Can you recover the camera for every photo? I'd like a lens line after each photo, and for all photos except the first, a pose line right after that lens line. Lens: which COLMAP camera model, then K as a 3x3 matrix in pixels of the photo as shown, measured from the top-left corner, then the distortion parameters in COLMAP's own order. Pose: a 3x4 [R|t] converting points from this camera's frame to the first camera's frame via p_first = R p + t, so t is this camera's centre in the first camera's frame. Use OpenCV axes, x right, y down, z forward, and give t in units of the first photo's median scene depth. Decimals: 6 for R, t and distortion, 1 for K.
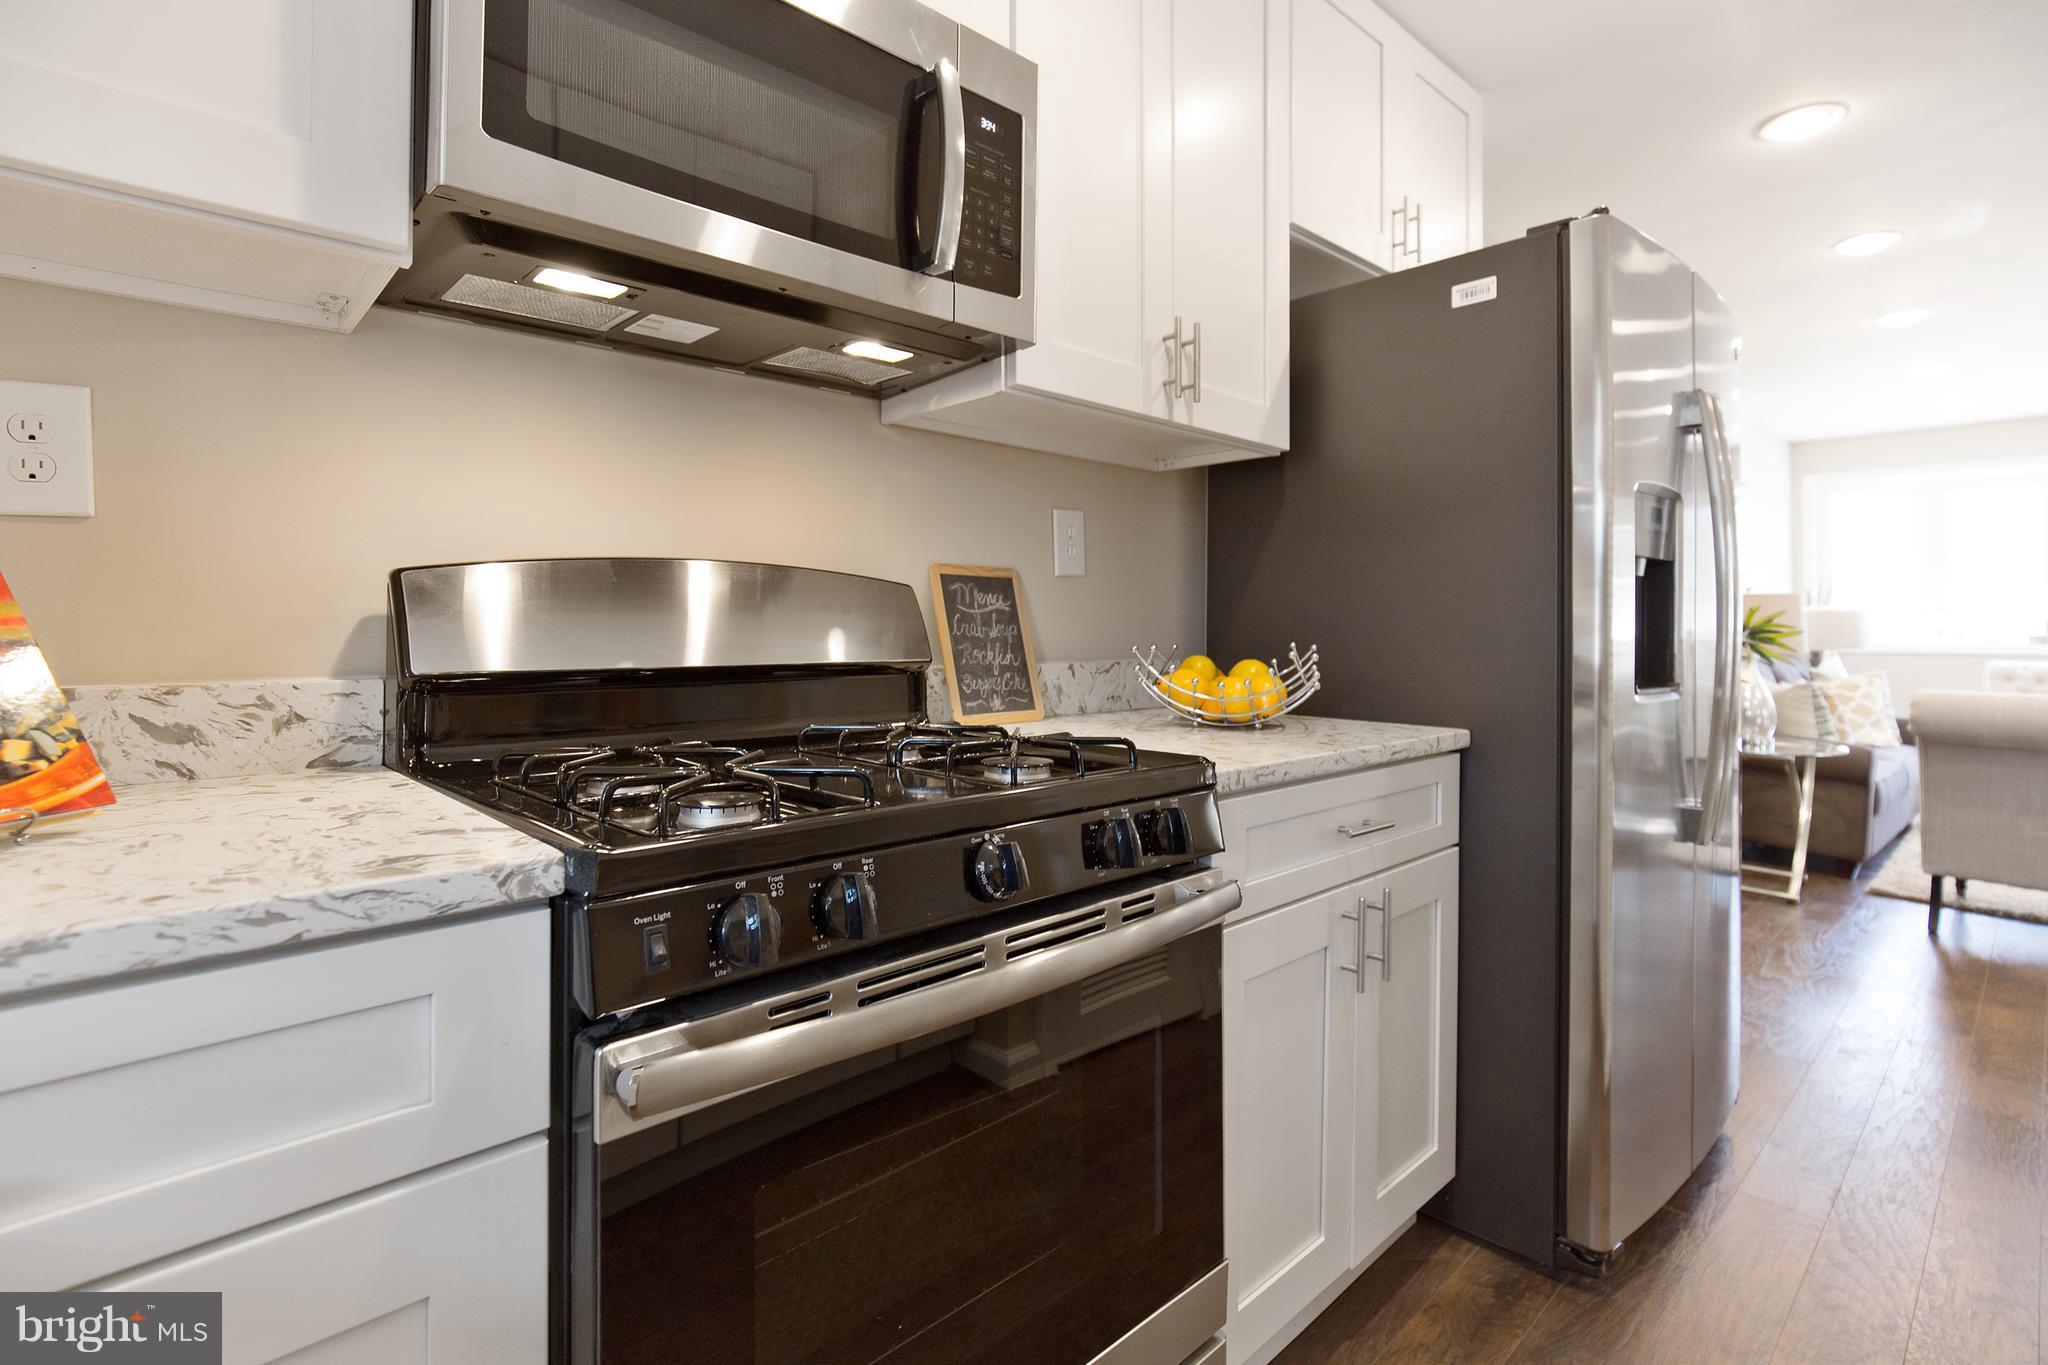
lens RADIAL K [[960.4, 0, 1024.0], [0, 960.4, 615.0], [0, 0, 1]] dist [-0.001463, -0.000024]
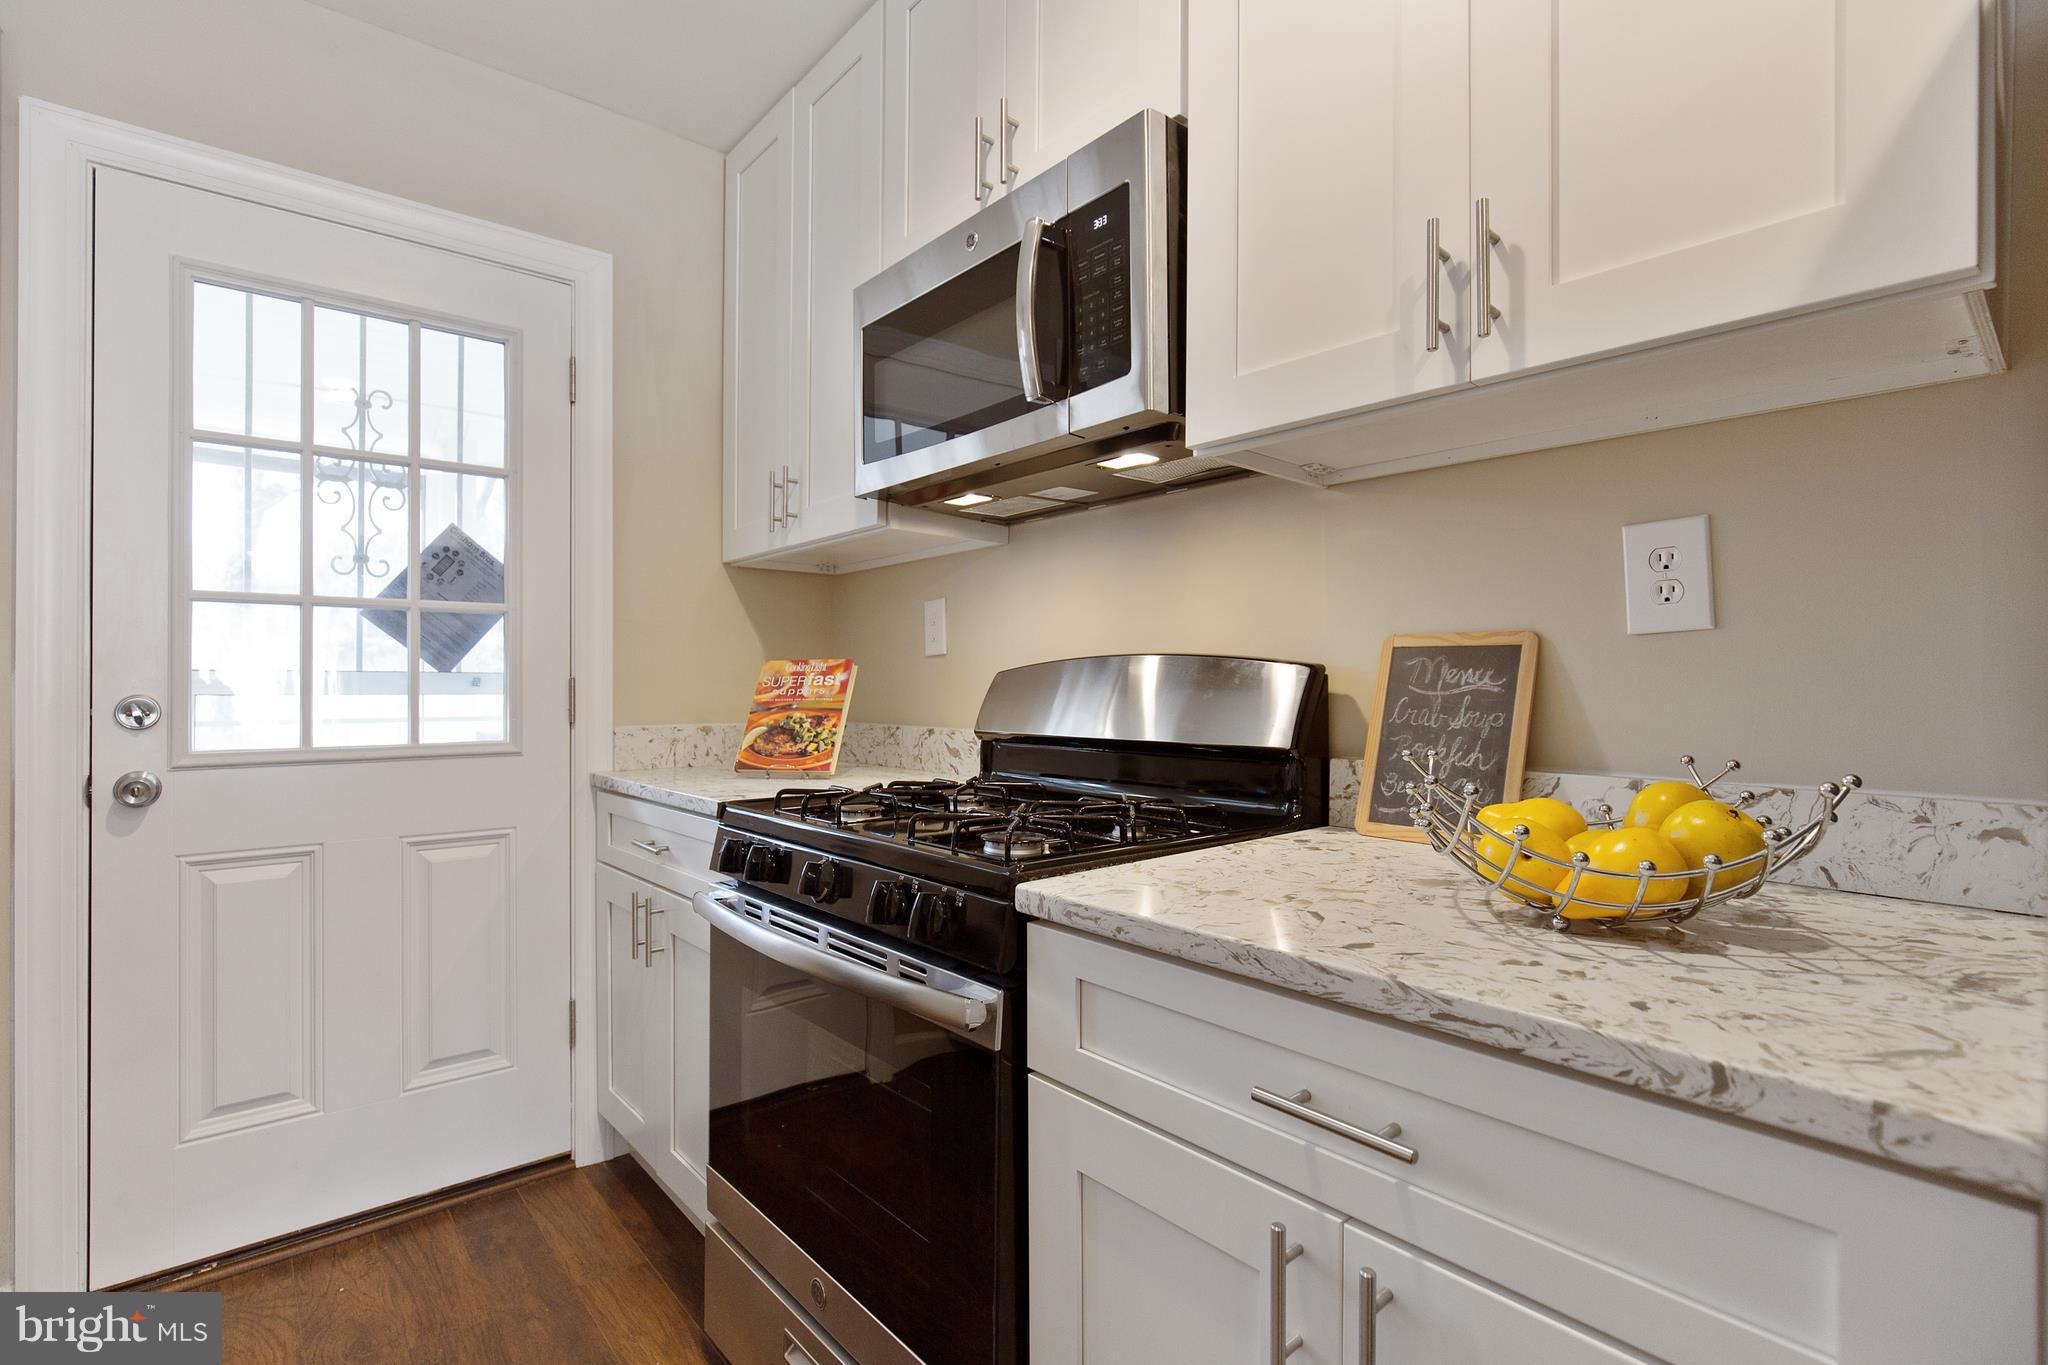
lens RADIAL K [[957.7, 0, 1016.2], [0, 957.7, 683.1], [0, 0, 1]] dist [-0.004799, -0.000170]
pose [[-0.044866, -0.005533, -0.998978, 0.917856], [0.009408, 0.999938, -0.005961, -0.013498], [0.998949, -0.009666, -0.044811, 0.889249]]
